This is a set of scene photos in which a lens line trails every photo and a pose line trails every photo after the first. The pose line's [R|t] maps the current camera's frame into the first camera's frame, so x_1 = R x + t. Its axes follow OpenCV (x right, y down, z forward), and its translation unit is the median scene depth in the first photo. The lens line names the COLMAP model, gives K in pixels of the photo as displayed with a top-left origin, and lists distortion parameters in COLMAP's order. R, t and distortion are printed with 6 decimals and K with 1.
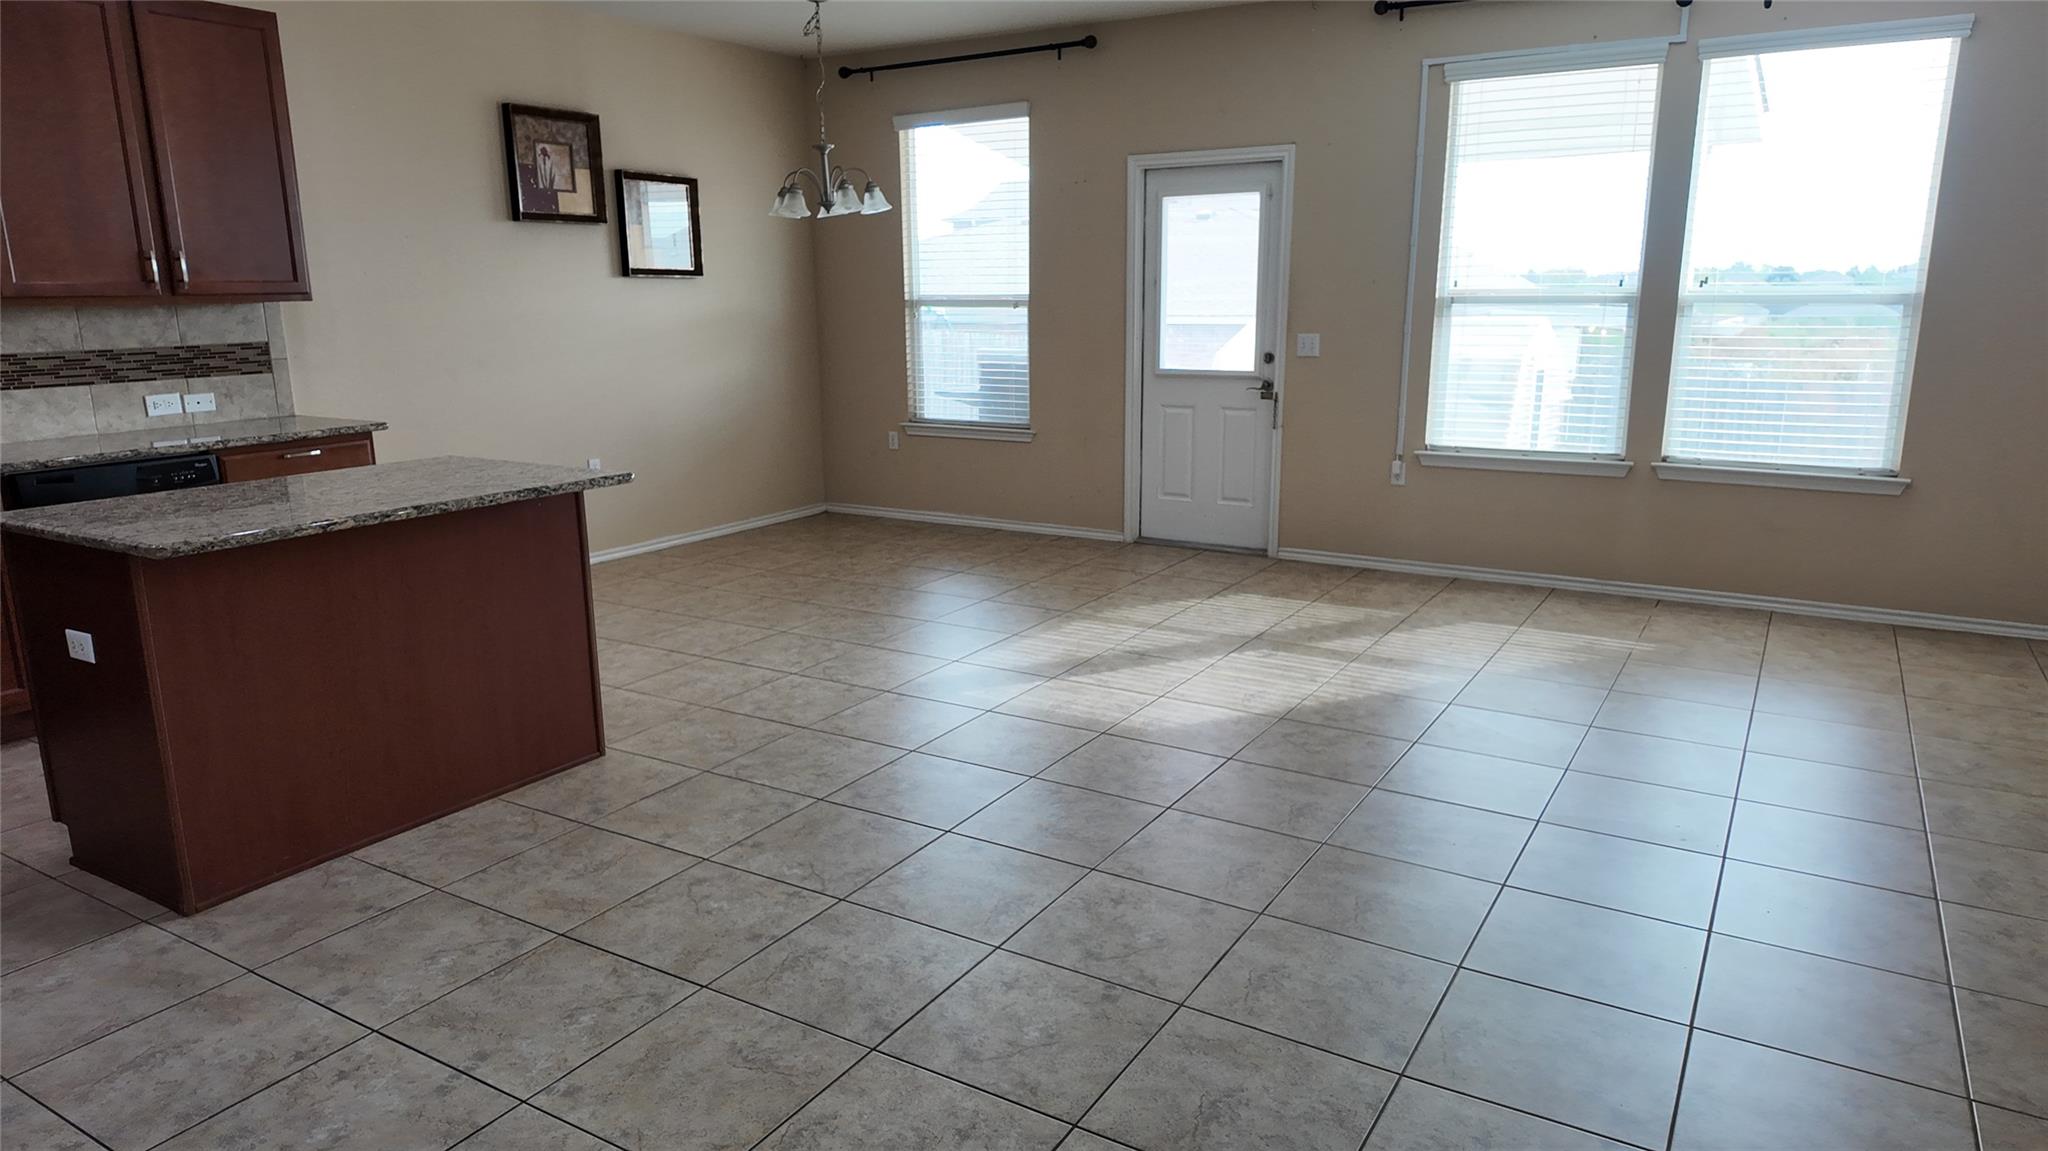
lens RADIAL K [[1272.4, 0, 1049.6], [0, 1272.4, 586.7], [0, 0, 1]] dist [0.044597, -0.048375]
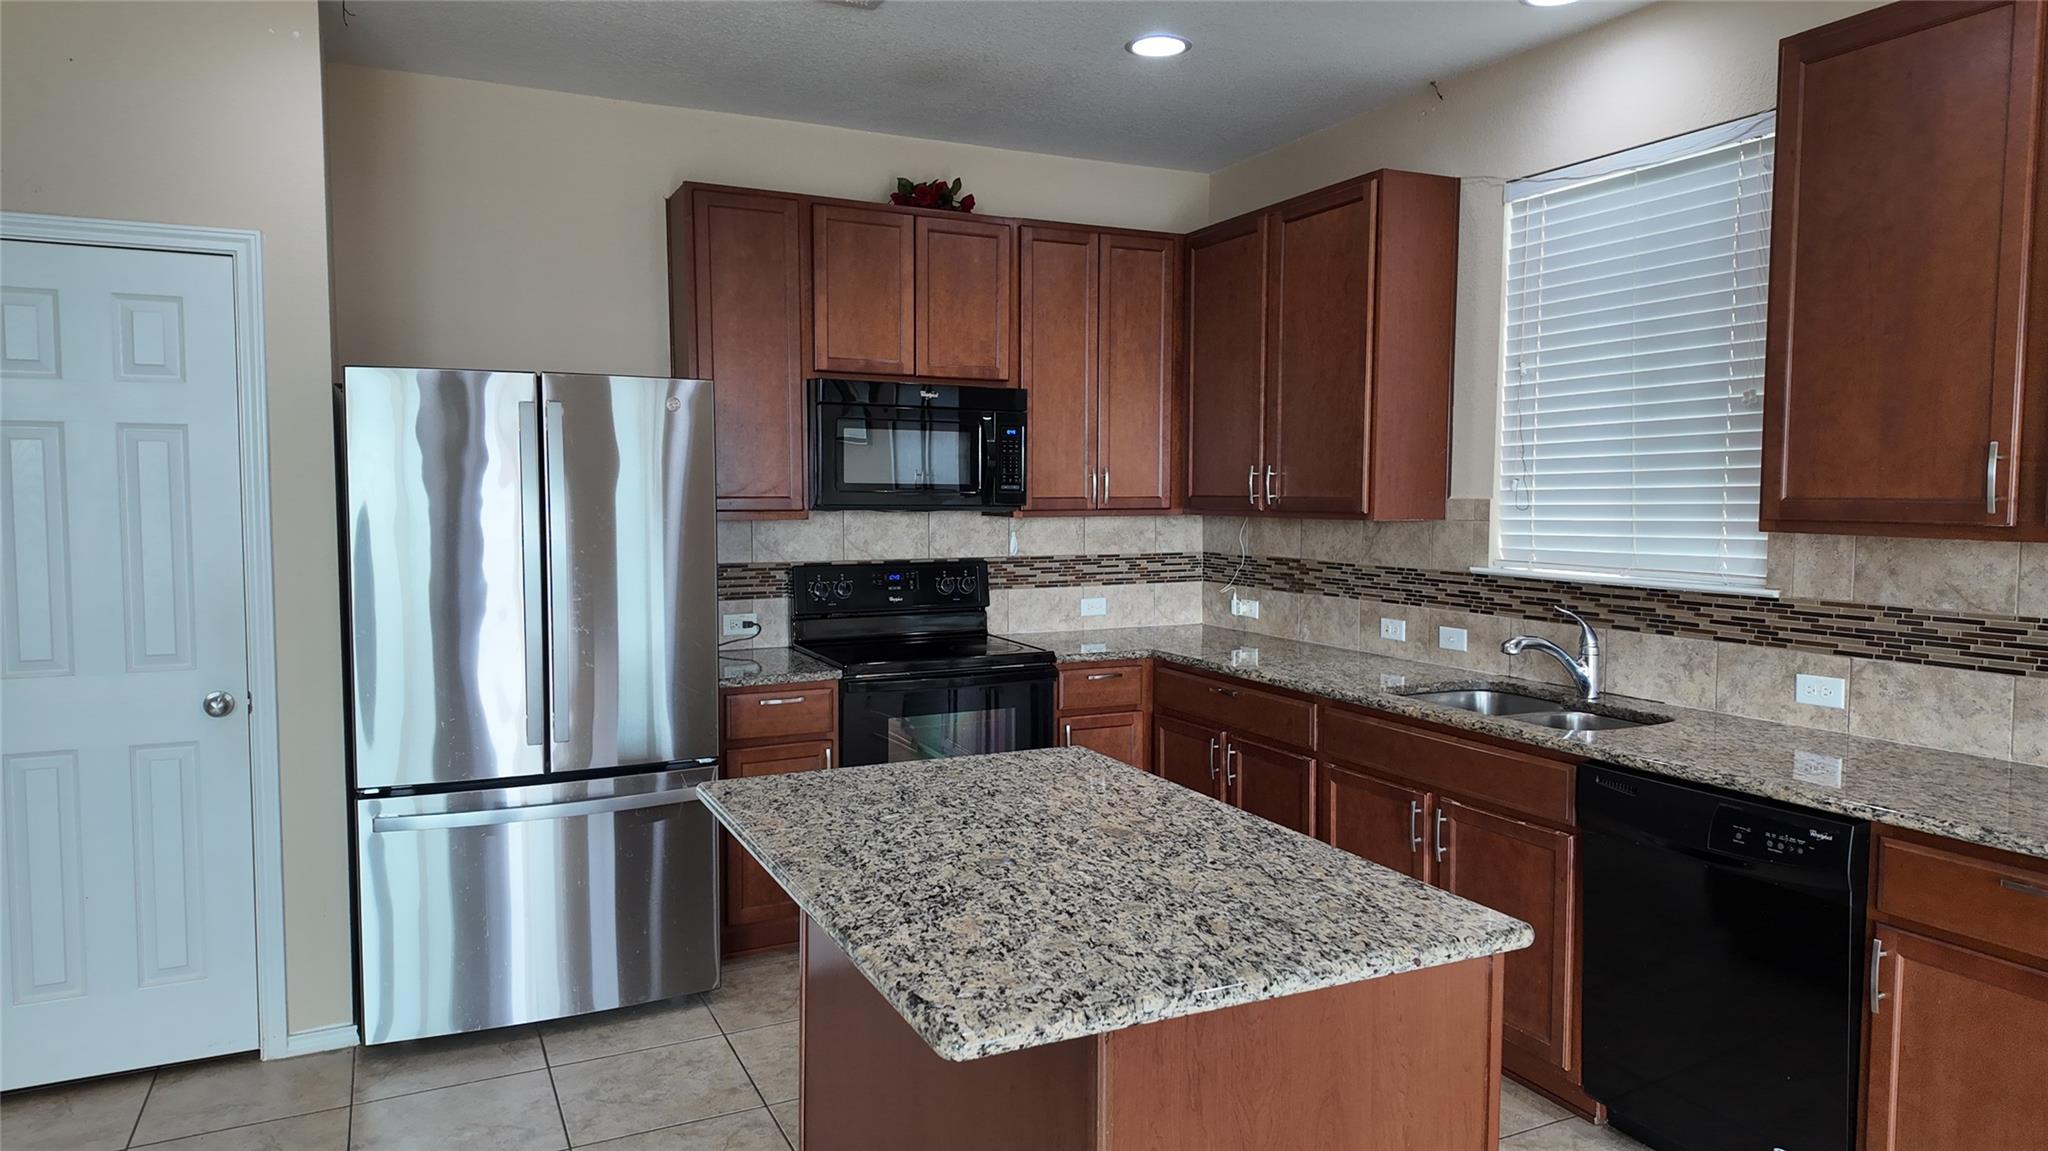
lens RADIAL K [[1272.4, 0, 1021.3], [0, 1272.4, 570.4], [0, 0, 1]] dist [0.044597, -0.048375]
pose [[-0.551546, 0.060014, -0.831983, -0.037423], [-0.190903, 0.961855, 0.195937, -0.219359], [0.812005, 0.266896, -0.519051, 0.888016]]
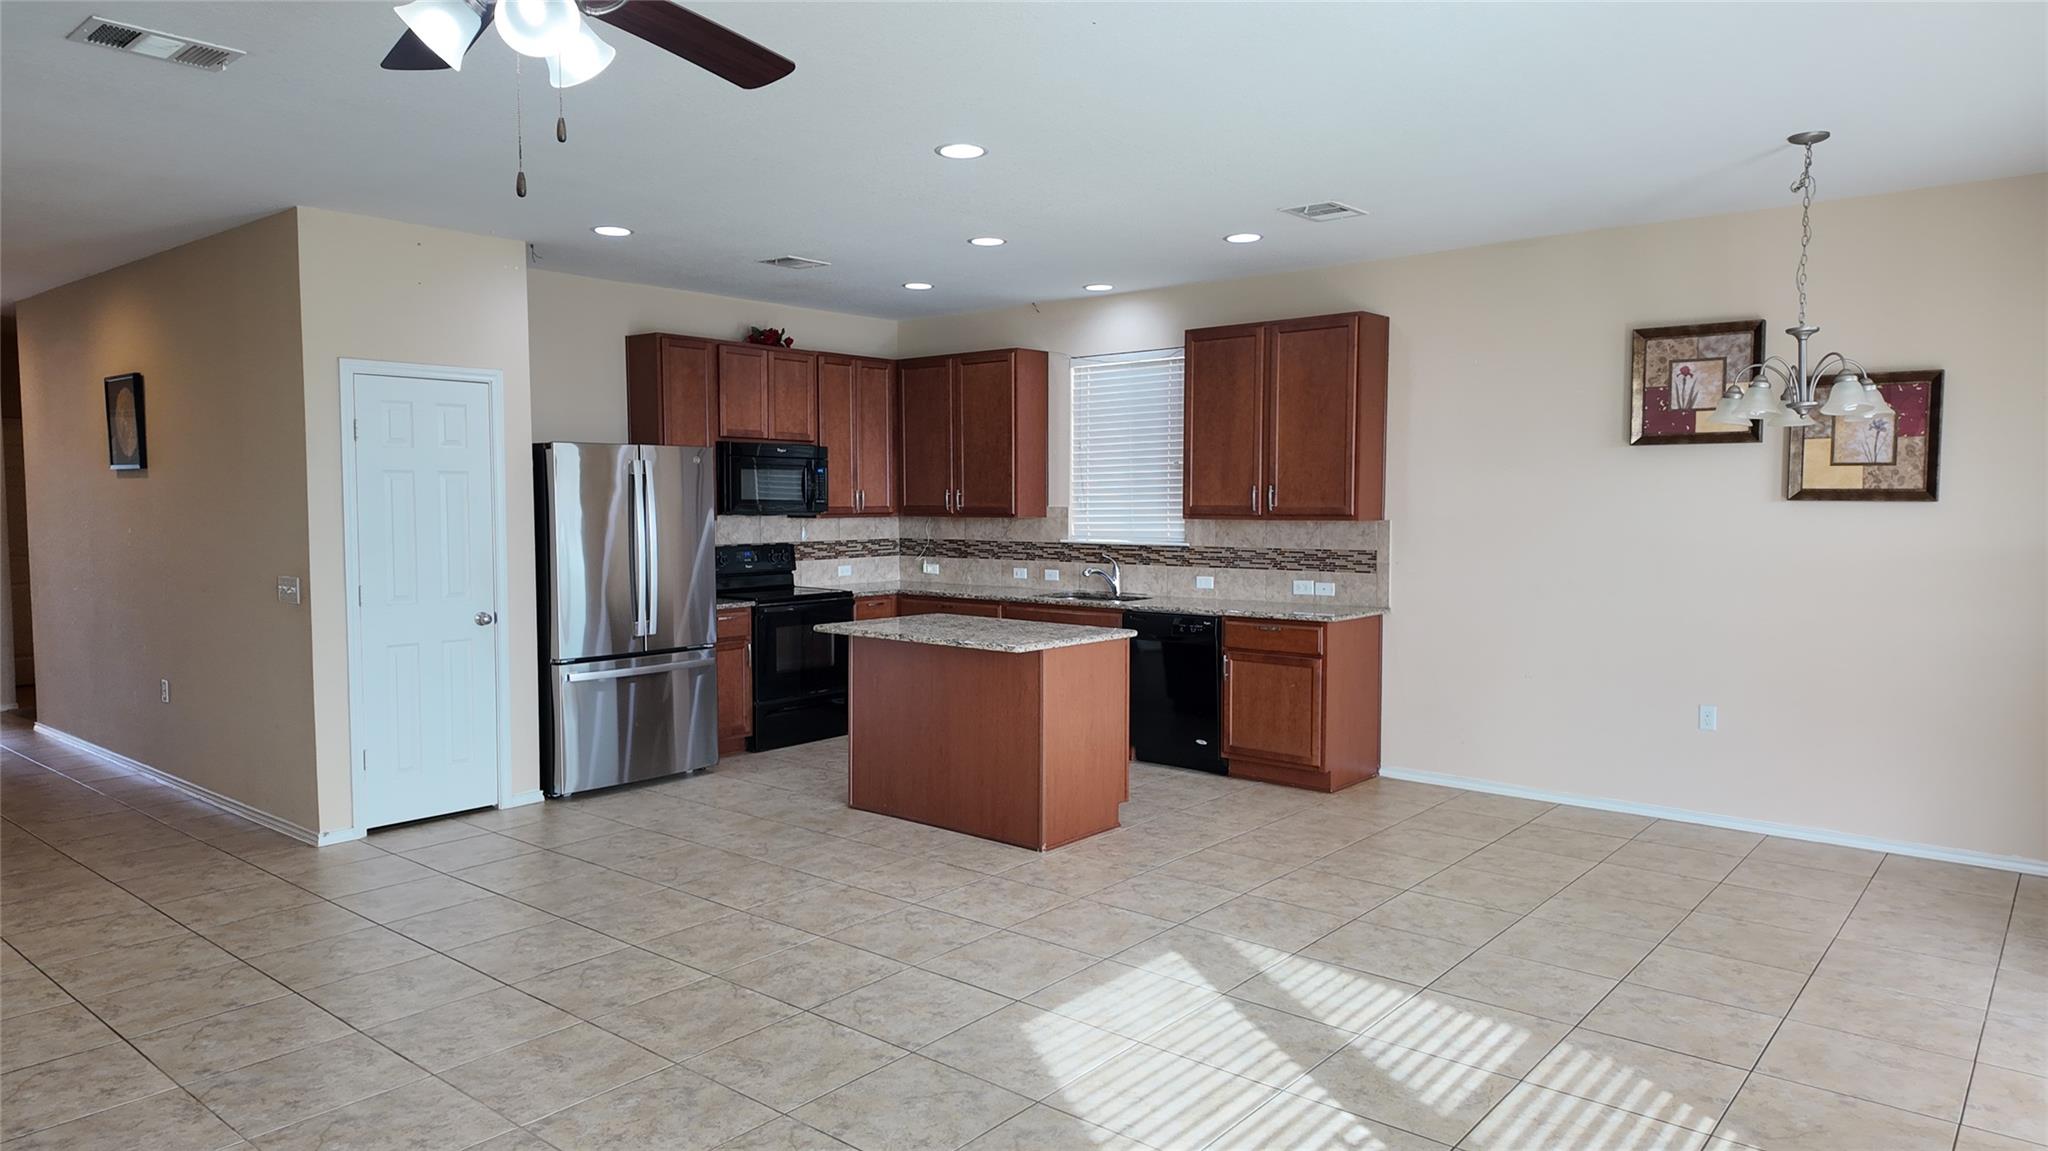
lens RADIAL K [[1272.4, 0, 1021.2], [0, 1272.4, 575.8], [0, 0, 1]] dist [0.044597, -0.048375]
pose [[-0.164092, 0.067690, -0.984120, 0.781183], [-0.225569, 0.968635, 0.104236, -0.233534], [0.960308, 0.239091, -0.143677, 0.900548]]
